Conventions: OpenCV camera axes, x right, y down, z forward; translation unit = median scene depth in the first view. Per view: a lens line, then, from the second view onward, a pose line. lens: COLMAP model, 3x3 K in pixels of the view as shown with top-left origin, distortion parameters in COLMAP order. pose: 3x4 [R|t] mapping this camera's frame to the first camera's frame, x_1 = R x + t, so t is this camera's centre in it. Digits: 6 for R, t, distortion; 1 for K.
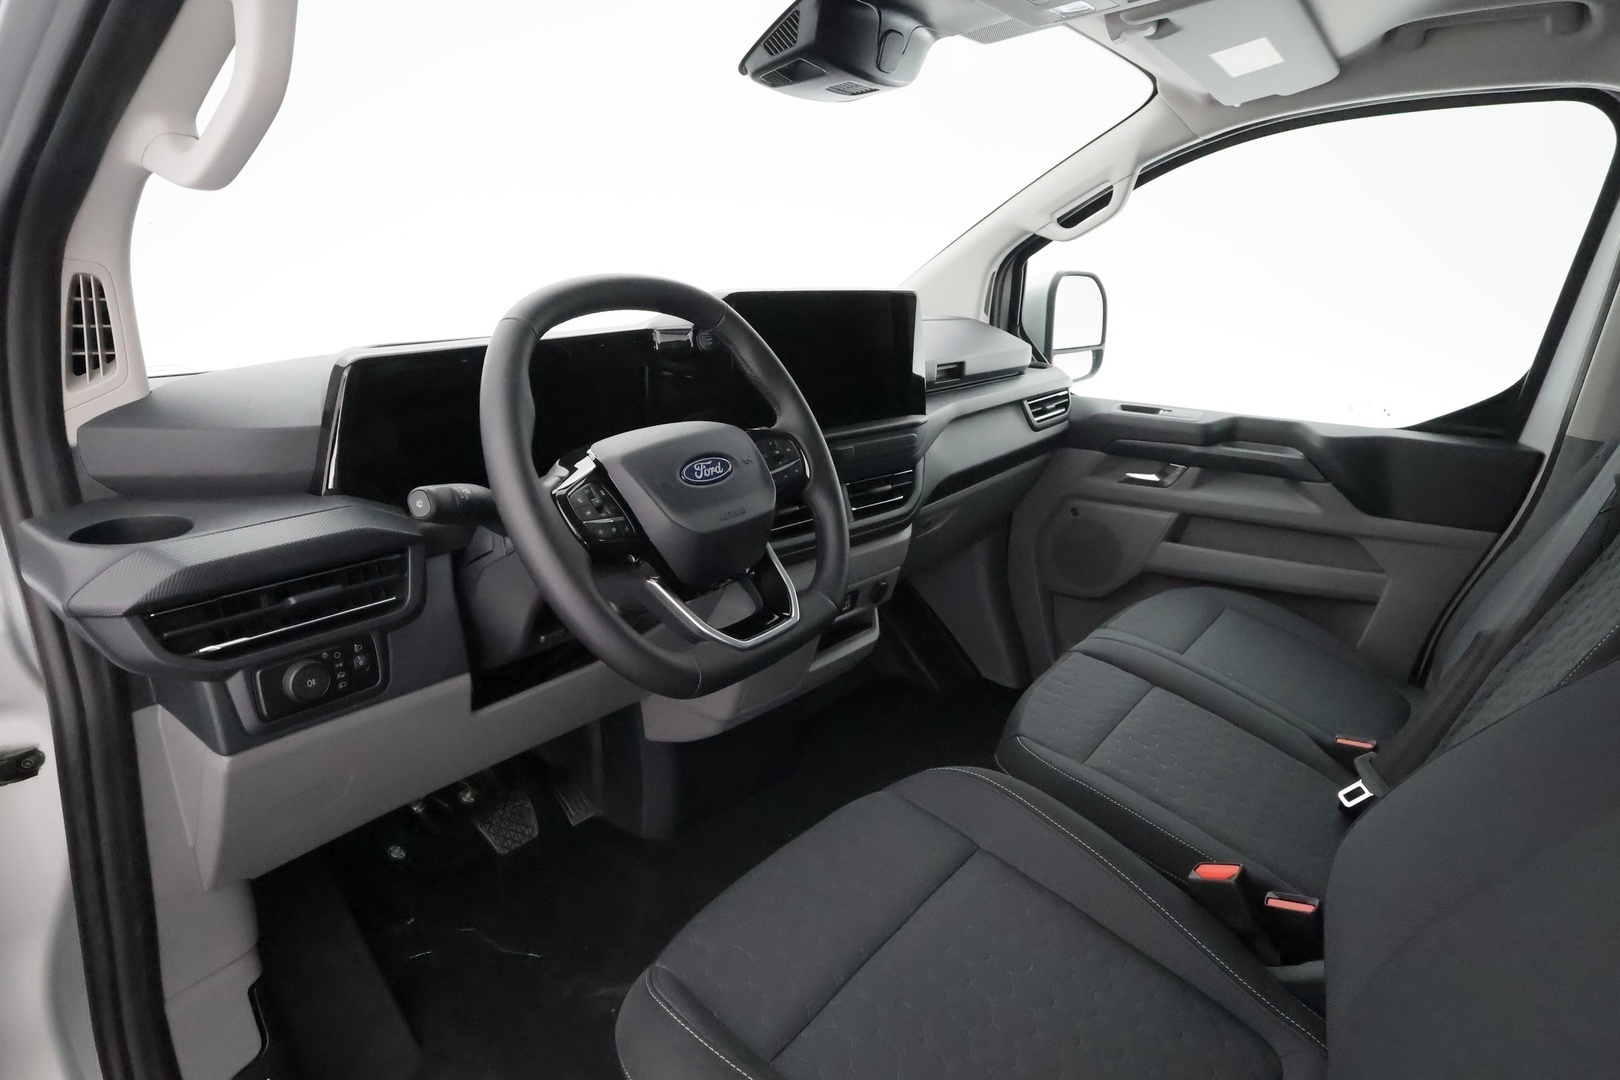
lens RADIAL K [[887.5, 0, 810.0], [0, 887.5, 540.0], [0, 0, 1]] dist [0.012464, -0.015507]
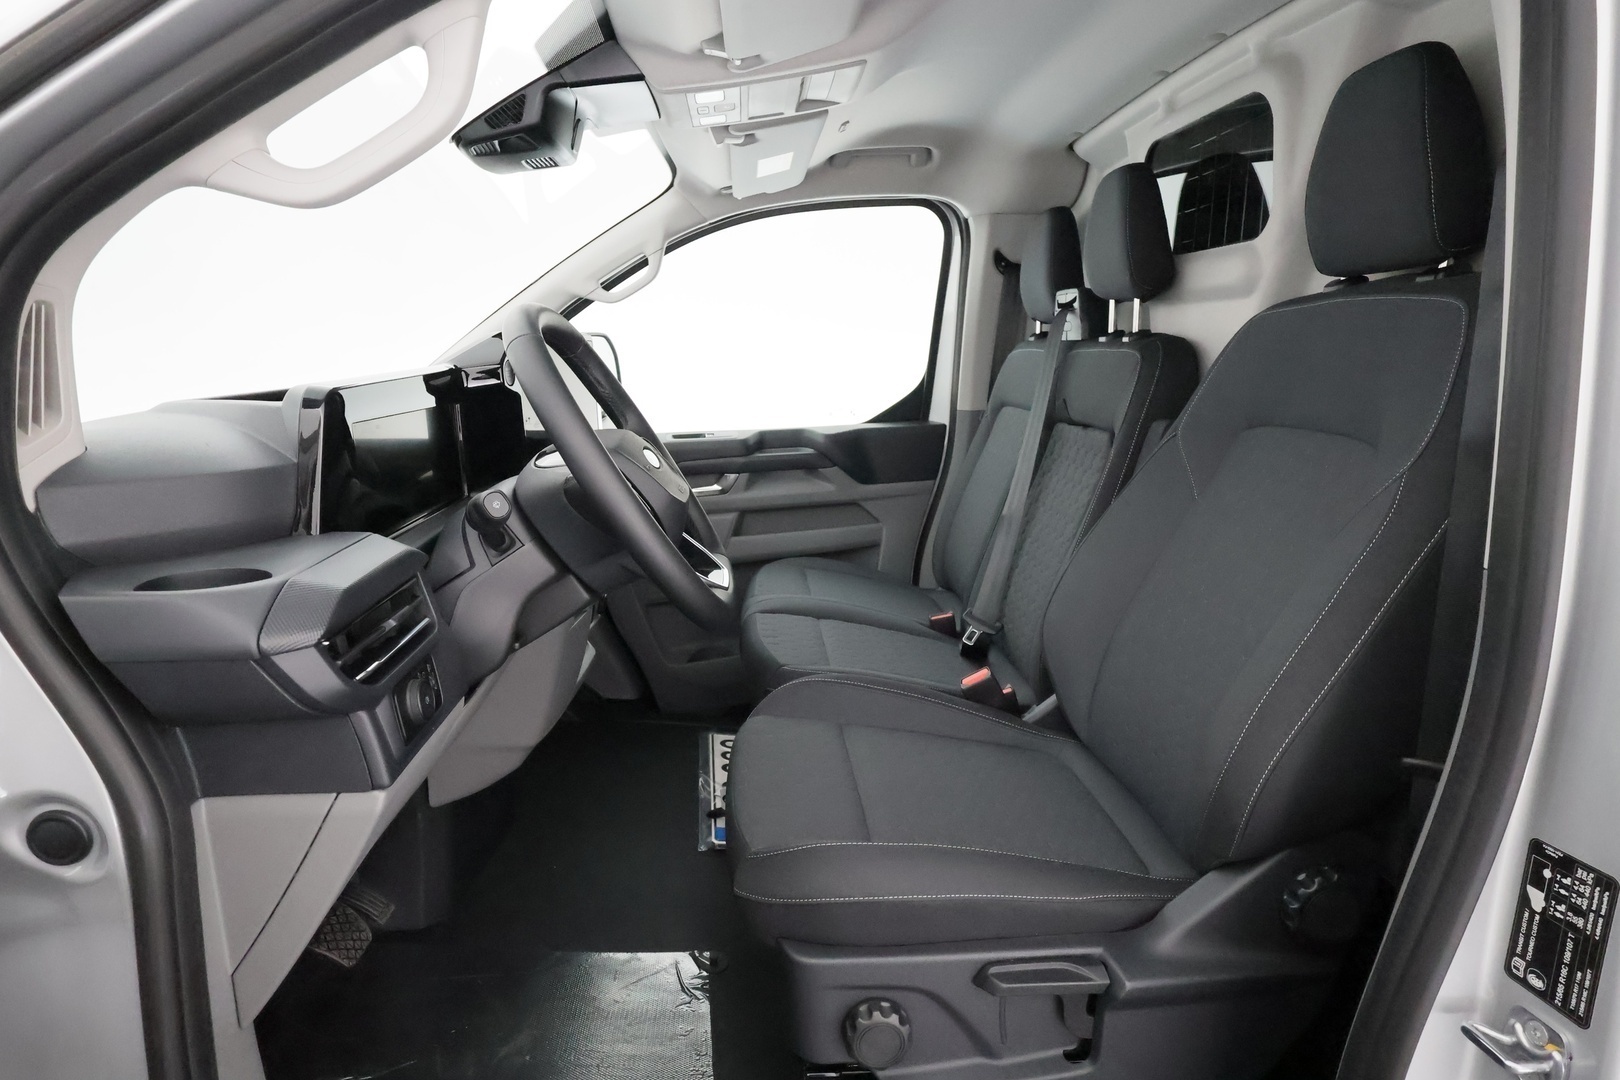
lens RADIAL K [[887.5, 0, 810.0], [0, 887.5, 540.0], [0, 0, 1]] dist [0.012464, -0.015507]
pose [[0.745264, -0.188172, 0.639666, -0.368800], [0.246954, 0.969024, -0.002661, 0.042354], [-0.619350, 0.159951, 0.768649, -0.023499]]
